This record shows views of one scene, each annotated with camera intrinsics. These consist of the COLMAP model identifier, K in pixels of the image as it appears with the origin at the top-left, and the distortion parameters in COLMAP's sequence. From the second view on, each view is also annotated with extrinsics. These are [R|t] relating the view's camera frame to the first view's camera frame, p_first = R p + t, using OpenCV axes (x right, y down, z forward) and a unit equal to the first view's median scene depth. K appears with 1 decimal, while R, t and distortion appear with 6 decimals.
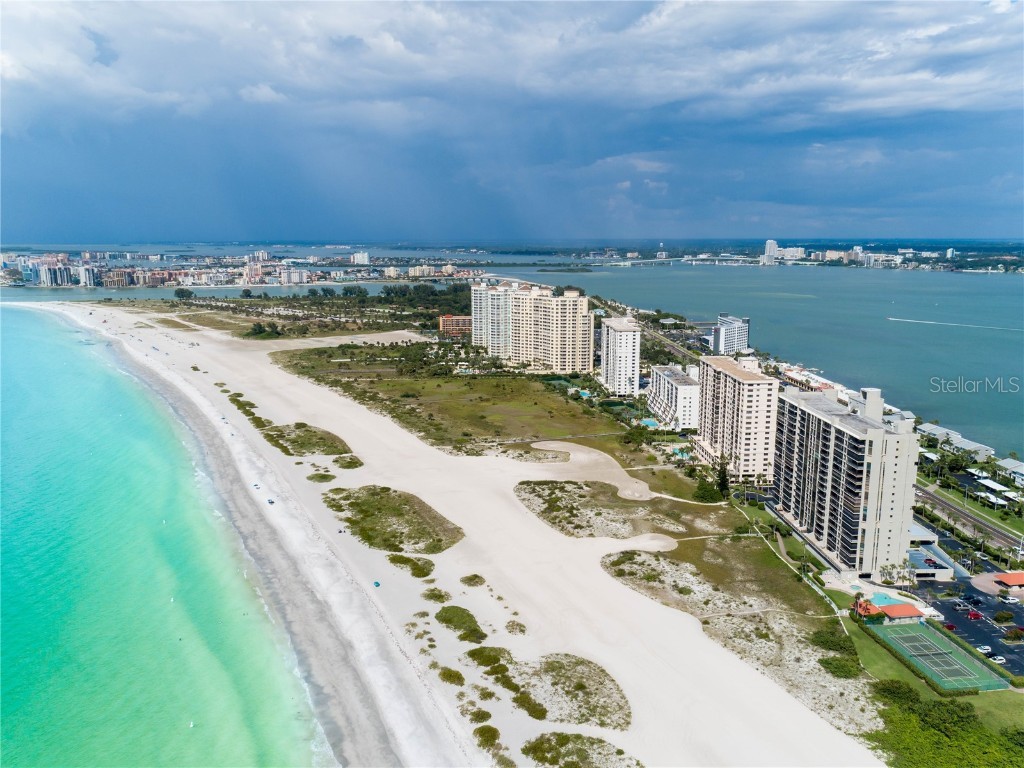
lens RADIAL K [[802.5, 0, 507.7], [0, 802.5, 387.3], [0, 0, 1]] dist [0.004364, 0.013759]
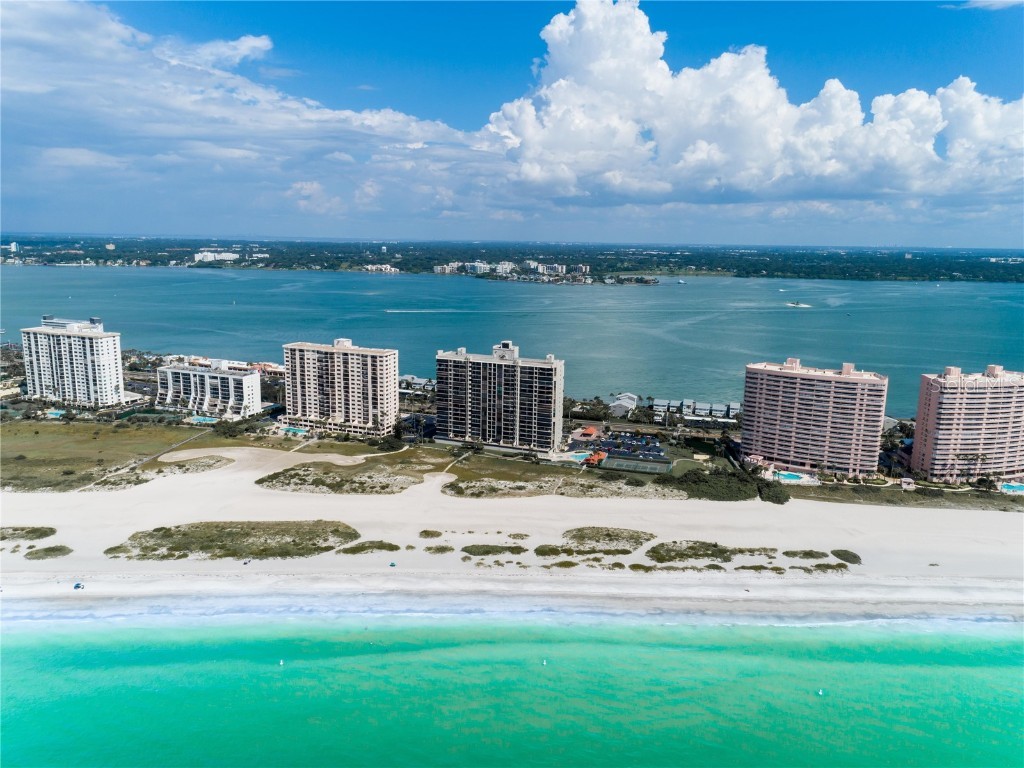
lens RADIAL K [[802.5, 0, 507.7], [0, 802.5, 387.3], [0, 0, 1]] dist [0.004364, 0.013759]
pose [[0.402751, -0.162390, 0.900789, -0.967765], [0.154122, 0.982116, 0.108142, -0.077973], [-0.902241, 0.095278, 0.420576, 0.354277]]
